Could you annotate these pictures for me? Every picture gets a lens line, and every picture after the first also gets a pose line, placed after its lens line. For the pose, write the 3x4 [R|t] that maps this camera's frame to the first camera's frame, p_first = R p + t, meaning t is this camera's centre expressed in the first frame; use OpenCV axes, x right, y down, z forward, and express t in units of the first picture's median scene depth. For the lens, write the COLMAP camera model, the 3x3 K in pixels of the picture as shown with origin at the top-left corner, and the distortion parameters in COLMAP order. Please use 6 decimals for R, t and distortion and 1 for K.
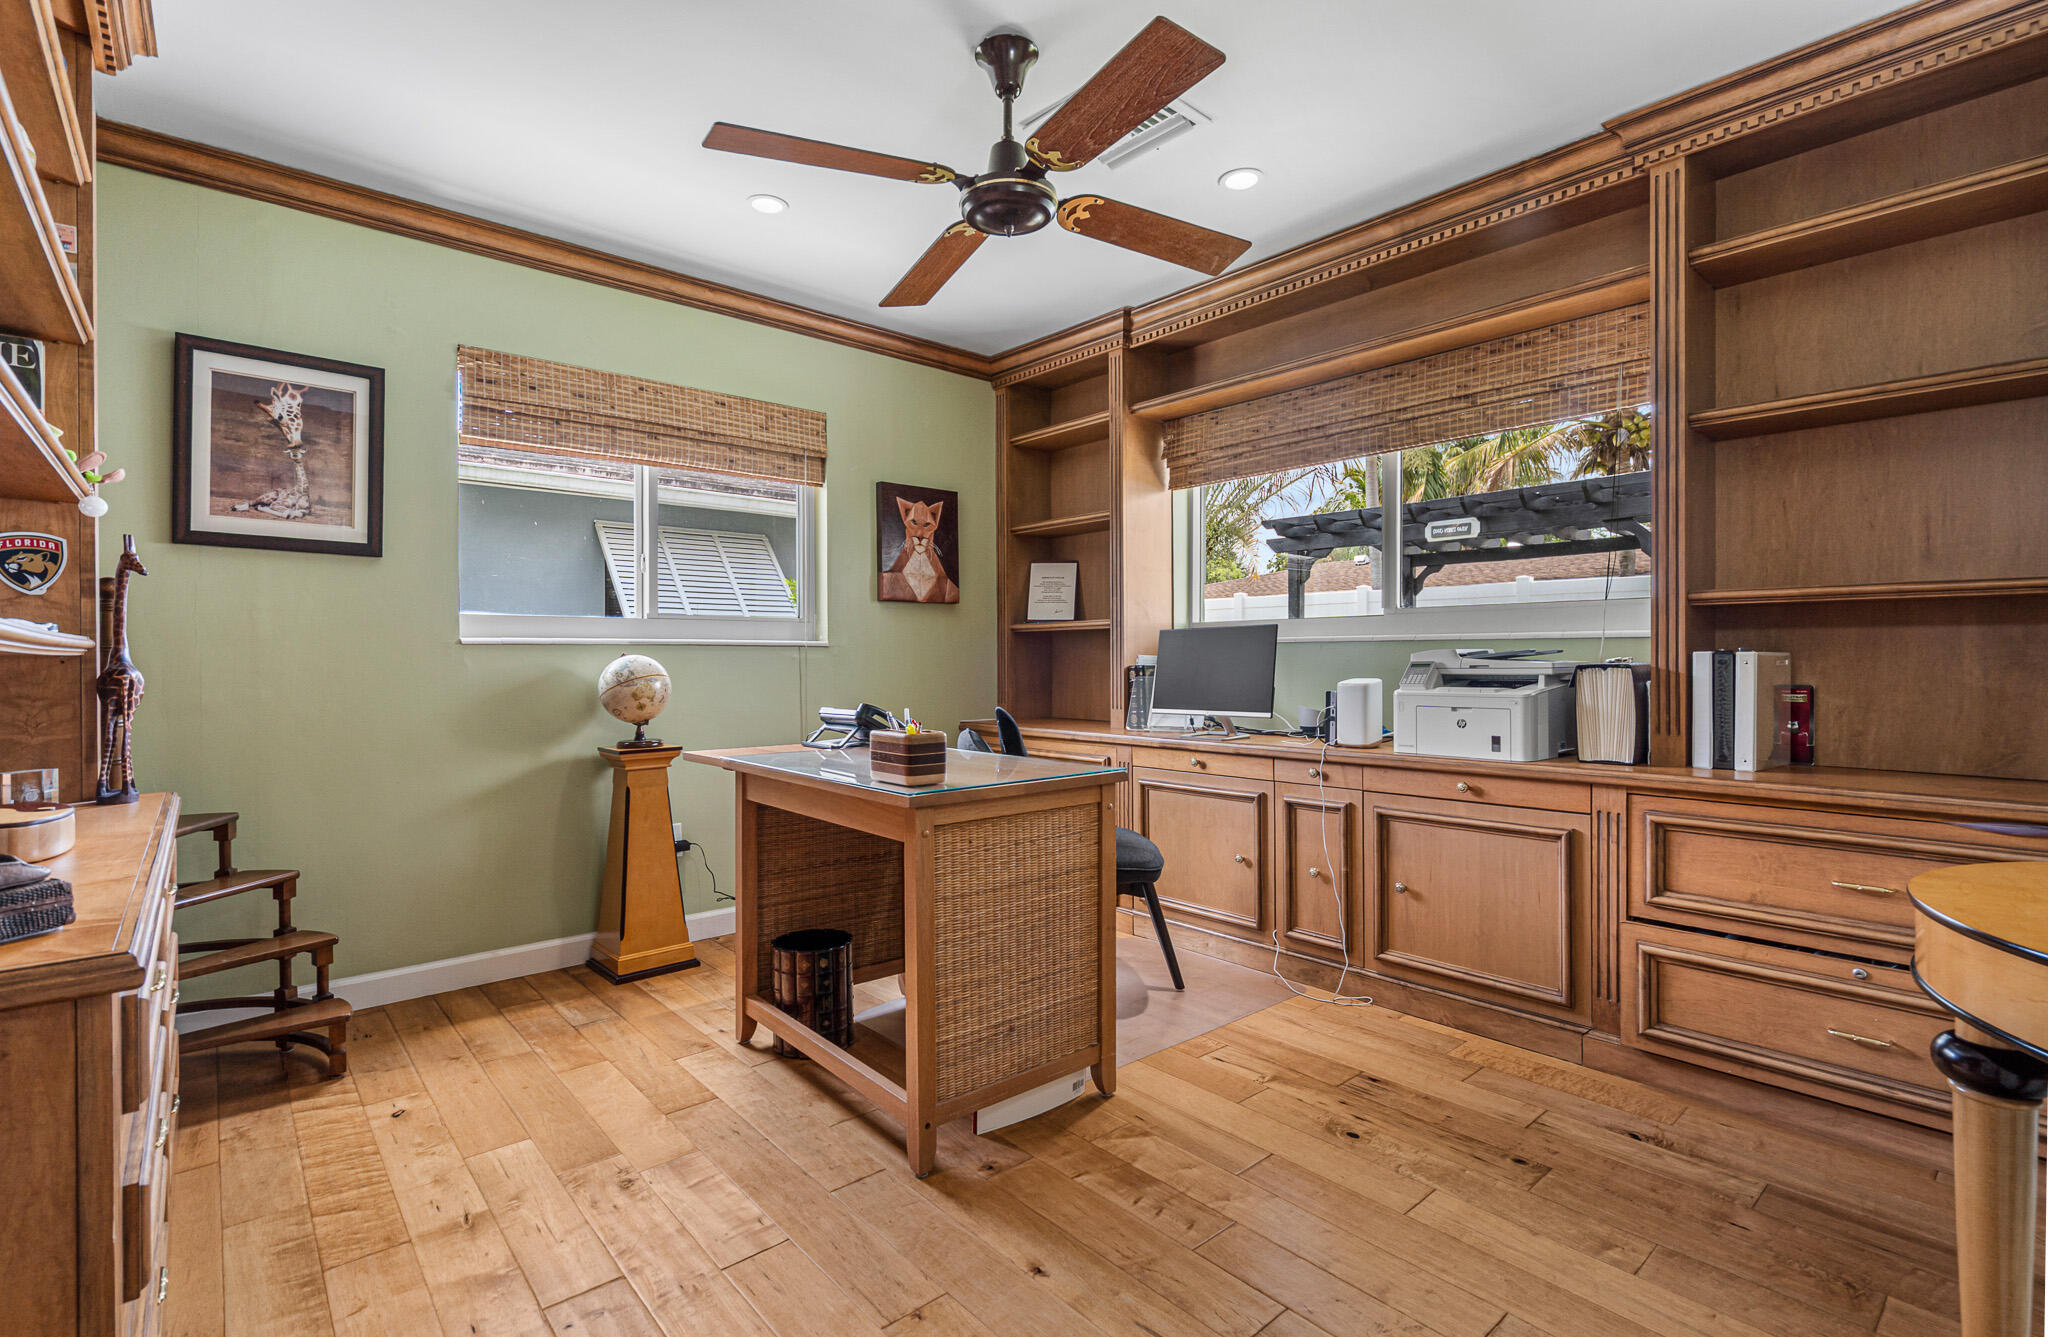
lens RADIAL K [[937.8, 0, 1045.9], [0, 937.8, 662.7], [0, 0, 1]] dist [0.000018, 0.000451]
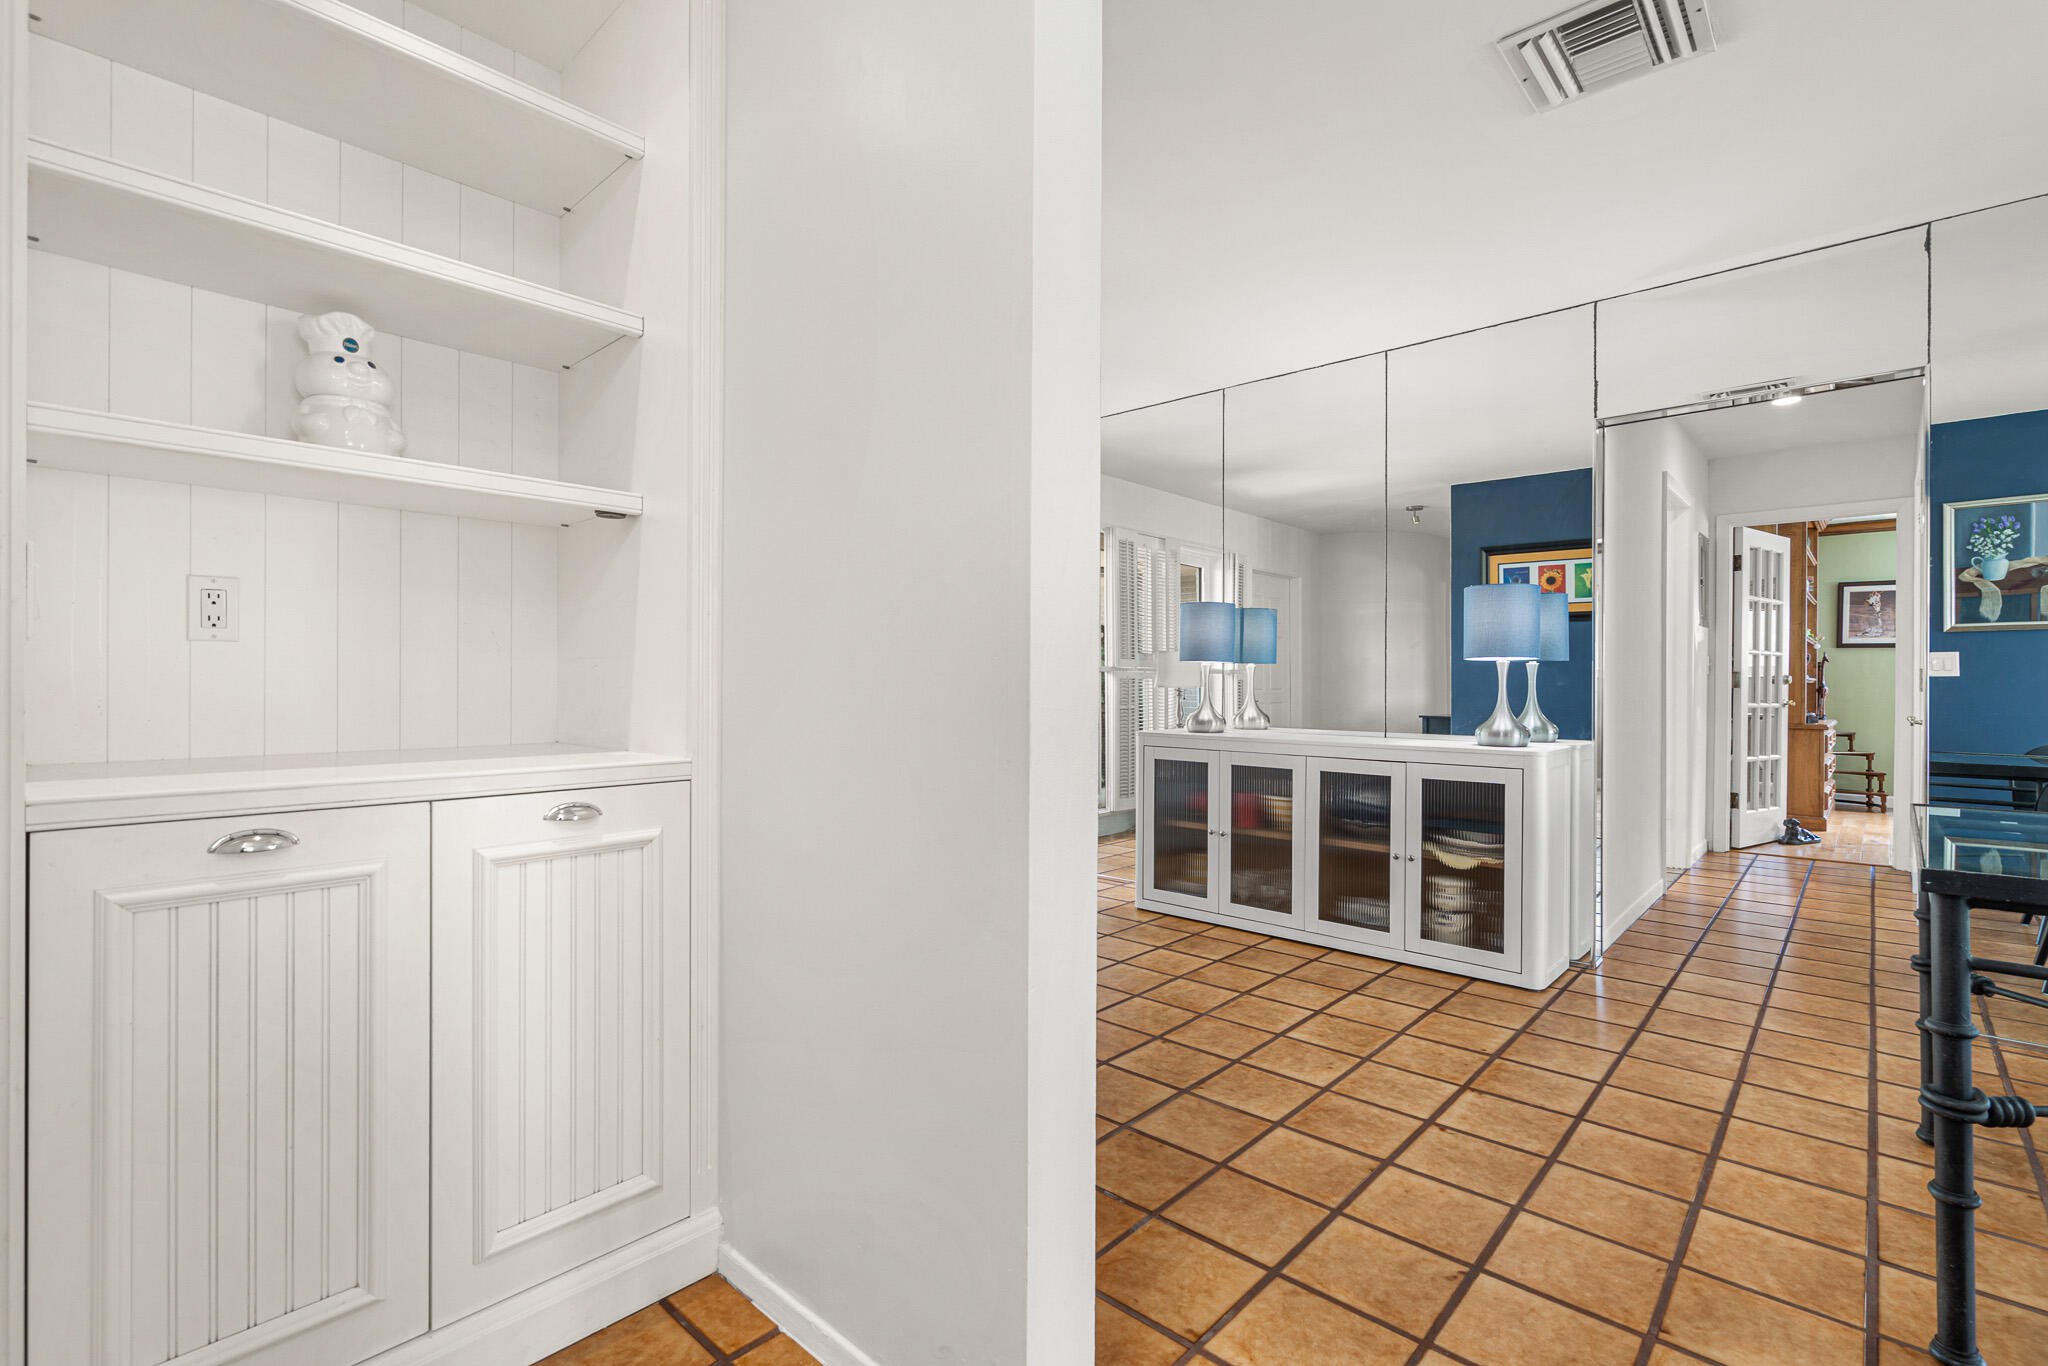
lens RADIAL K [[937.5, 0, 1024.0], [0, 937.5, 683.0], [0, 0, 1]] dist [0.002479, 0.000710]
pose [[0.100308, 0.005032, -0.994944, 1.909091], [-0.009997, 0.999942, 0.004050, 0.007842], [0.994906, 0.009540, 0.100353, -2.004449]]
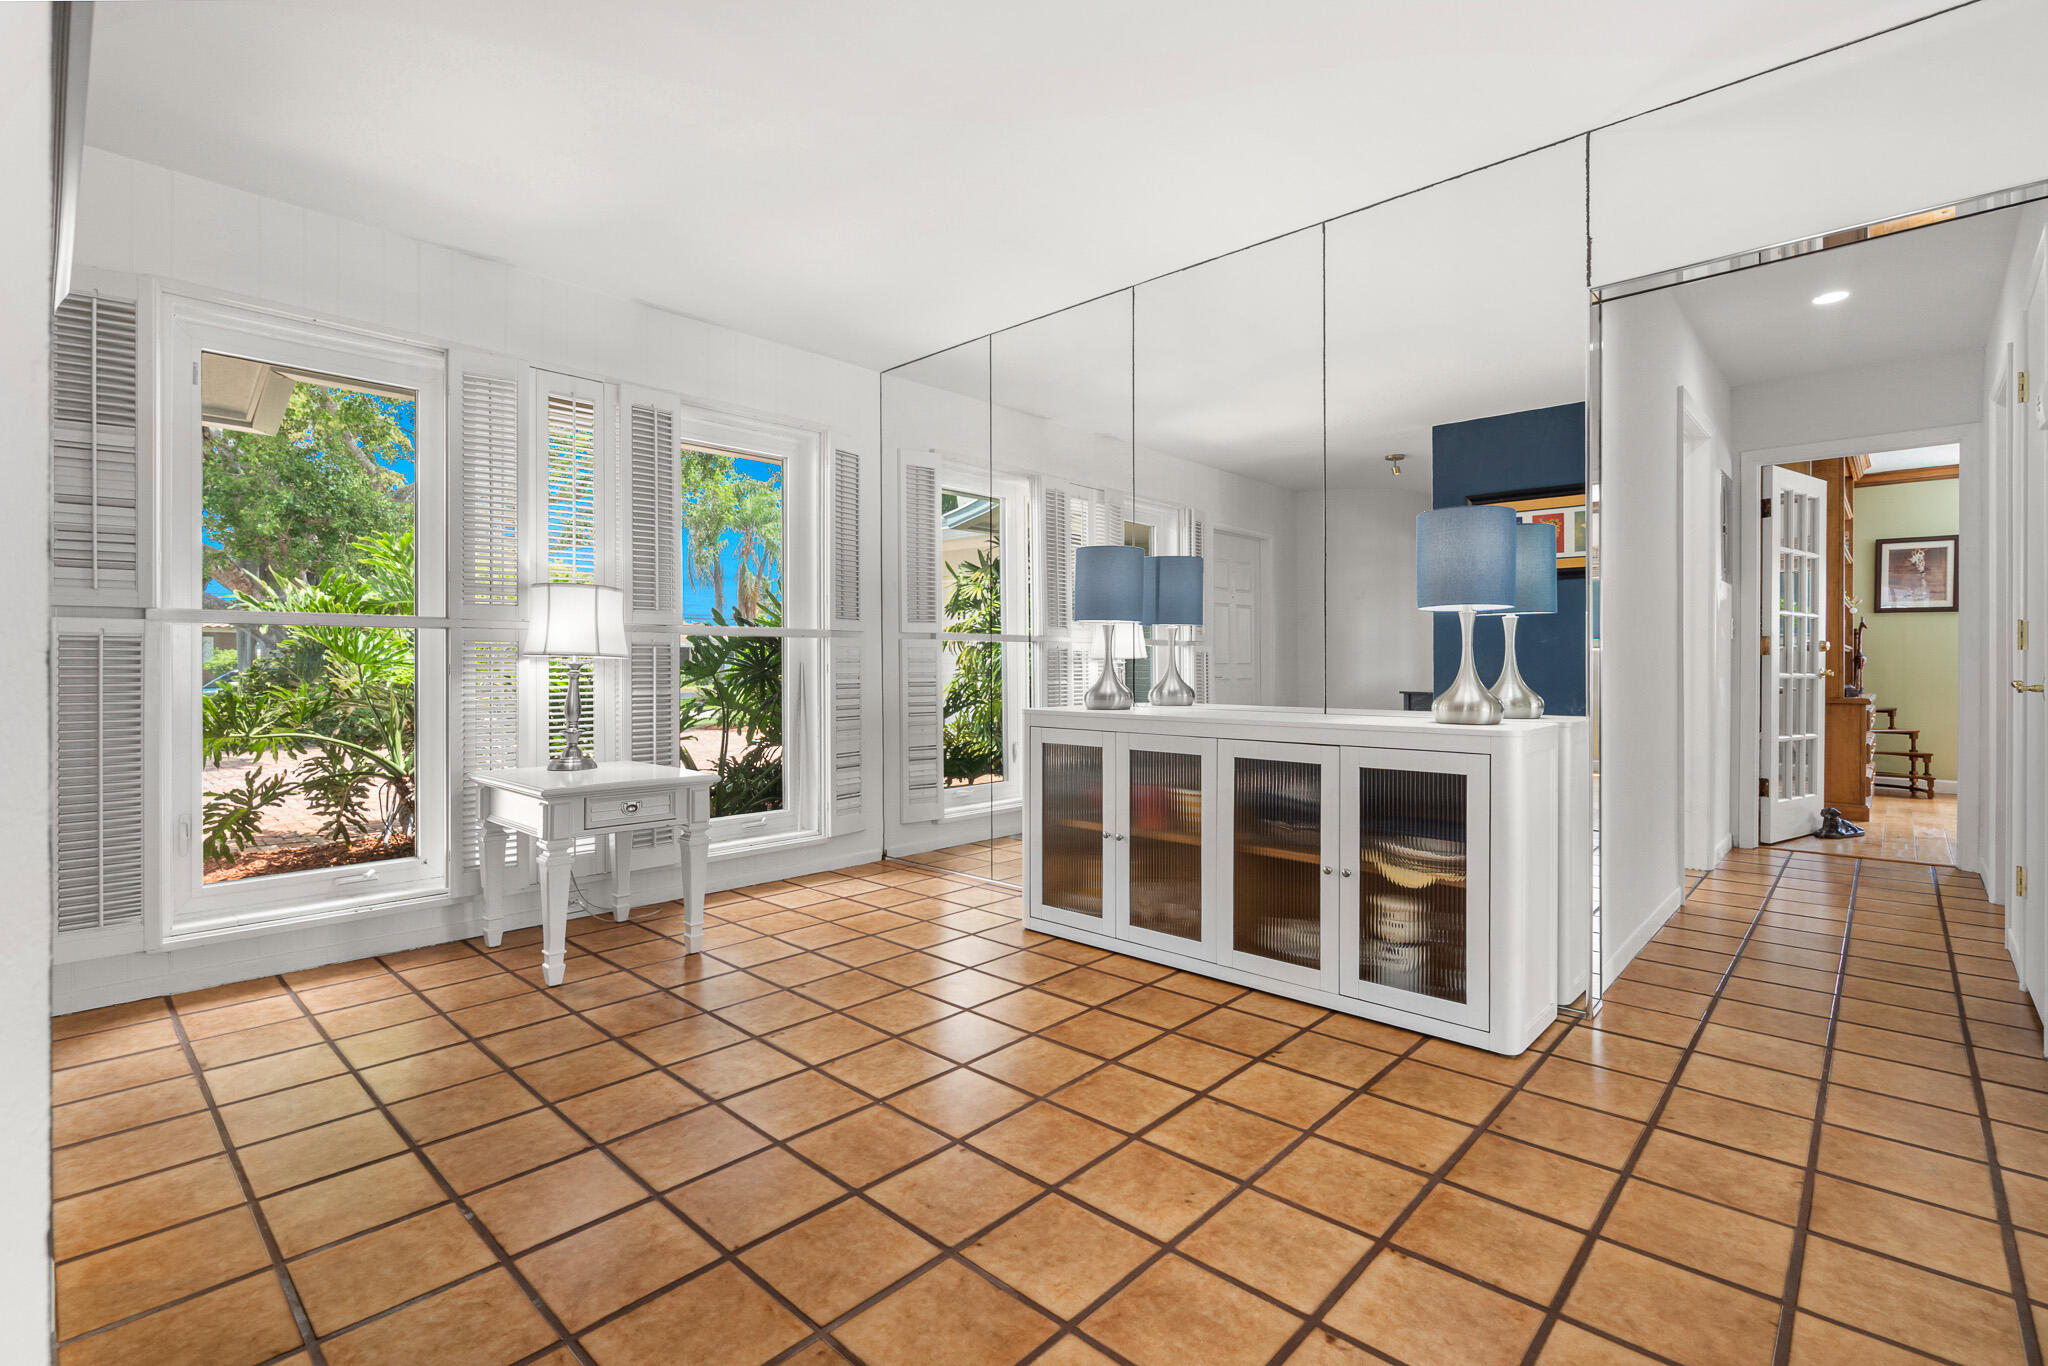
lens RADIAL K [[942.3, 0, 1020.7], [0, 942.3, 665.2], [0, 0, 1]] dist [0.001519, 0.000162]
pose [[0.090161, 0.004159, -0.995919, 1.627244], [-0.004252, 0.999984, 0.003791, 0.030425], [0.995918, 0.003893, 0.090177, -1.771702]]
